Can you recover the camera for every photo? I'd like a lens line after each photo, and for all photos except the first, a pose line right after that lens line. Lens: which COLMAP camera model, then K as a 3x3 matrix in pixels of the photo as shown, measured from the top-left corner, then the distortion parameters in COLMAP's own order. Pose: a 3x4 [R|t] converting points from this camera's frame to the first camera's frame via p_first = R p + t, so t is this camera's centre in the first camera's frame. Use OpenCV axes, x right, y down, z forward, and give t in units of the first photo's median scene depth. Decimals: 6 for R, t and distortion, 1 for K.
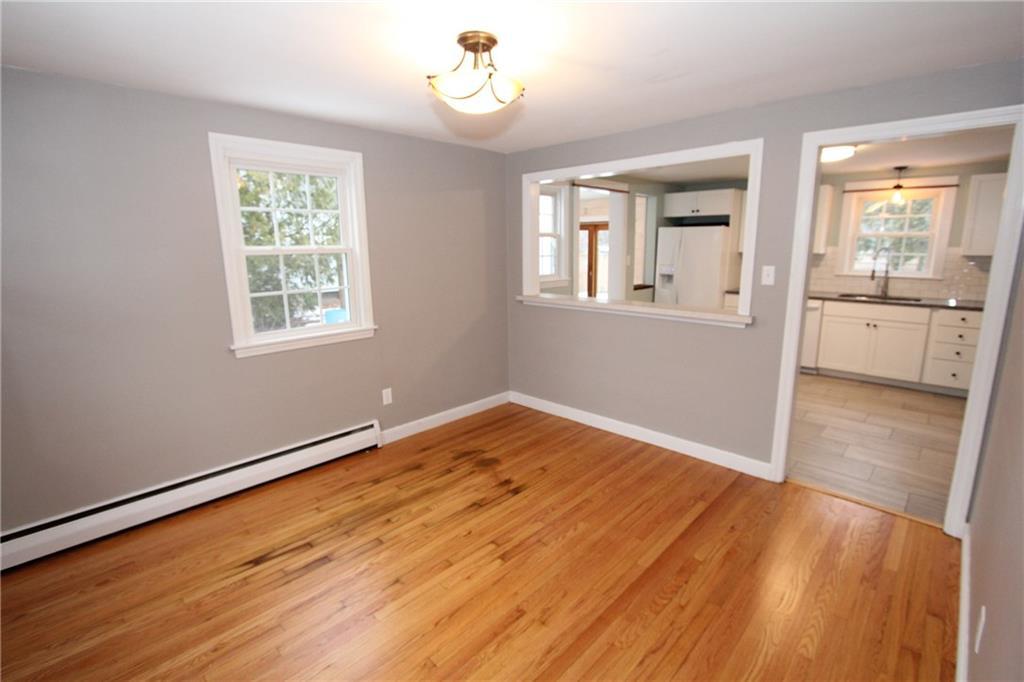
lens RADIAL K [[471.1, 0, 522.8], [0, 471.1, 335.4], [0, 0, 1]] dist [-0.014561, 0.001172]
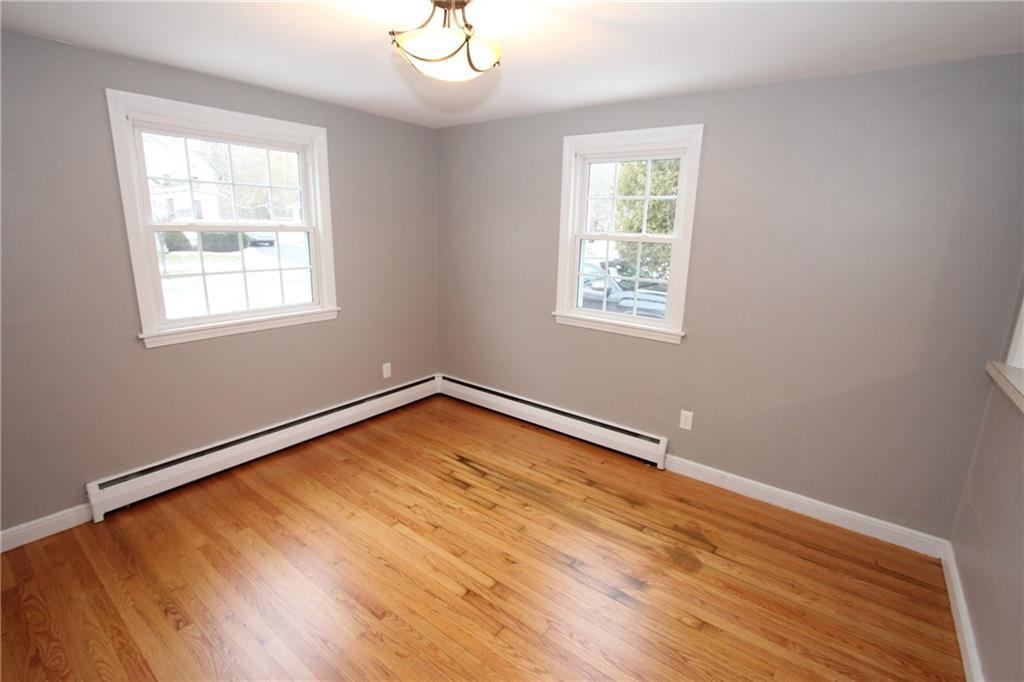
lens RADIAL K [[471.1, 0, 503.7], [0, 471.1, 333.5], [0, 0, 1]] dist [-0.014561, 0.001172]
pose [[0.105399, 0.233277, -0.966681, 0.565082], [-0.220145, 0.953450, 0.206081, -0.147017], [0.969756, 0.191090, 0.151847, 0.684269]]
